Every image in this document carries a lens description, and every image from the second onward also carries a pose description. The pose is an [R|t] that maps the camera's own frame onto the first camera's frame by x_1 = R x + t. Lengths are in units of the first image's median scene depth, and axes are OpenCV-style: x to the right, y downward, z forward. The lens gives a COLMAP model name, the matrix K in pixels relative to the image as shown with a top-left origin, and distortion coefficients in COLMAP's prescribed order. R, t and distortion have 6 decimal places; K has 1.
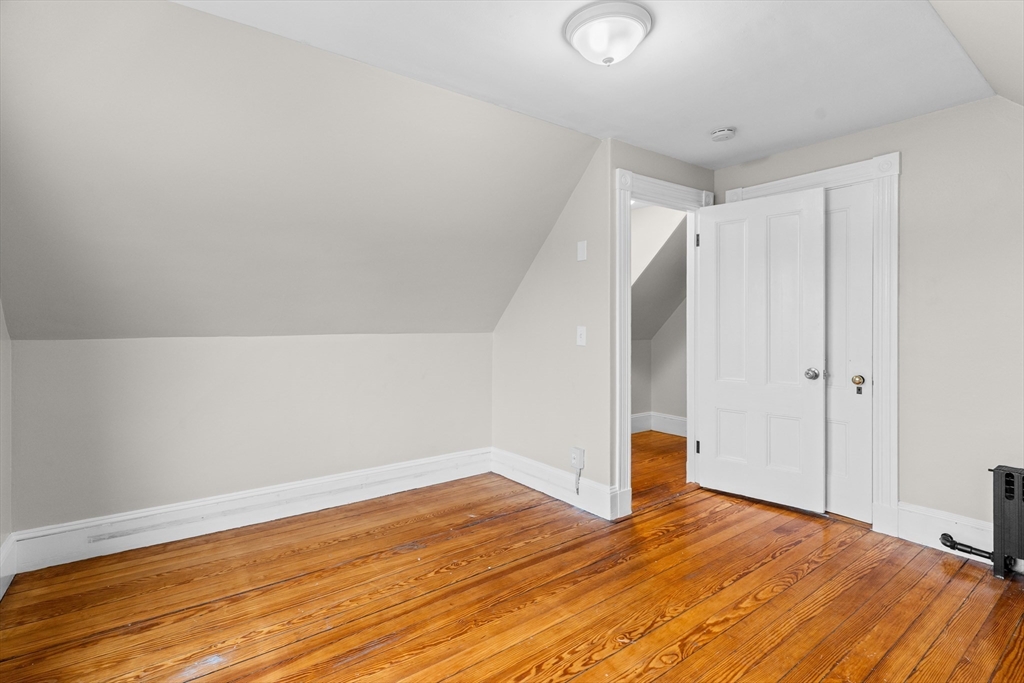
lens RADIAL K [[489.3, 0, 513.9], [0, 489.3, 334.7], [0, 0, 1]] dist [0.006206, -0.001469]
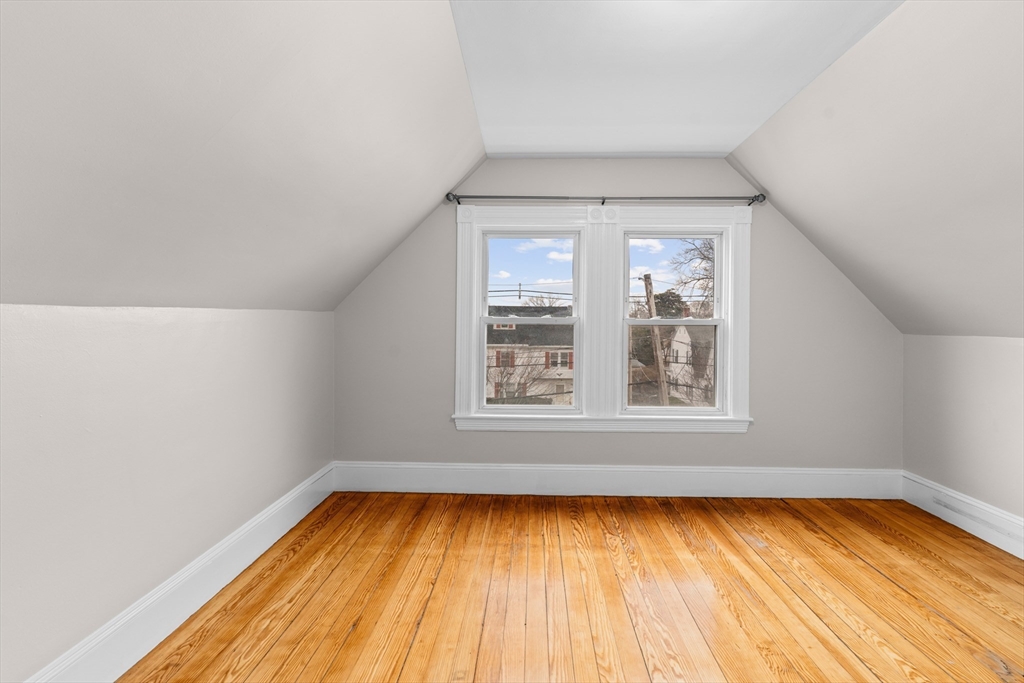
lens RADIAL K [[489.3, 0, 514.4], [0, 489.3, 336.9], [0, 0, 1]] dist [0.006206, -0.001469]
pose [[-0.635198, 0.018390, -0.772131, 0.834590], [-0.018735, 0.999055, 0.039206, -0.013473], [0.772122, 0.039370, -0.634253, 1.104132]]
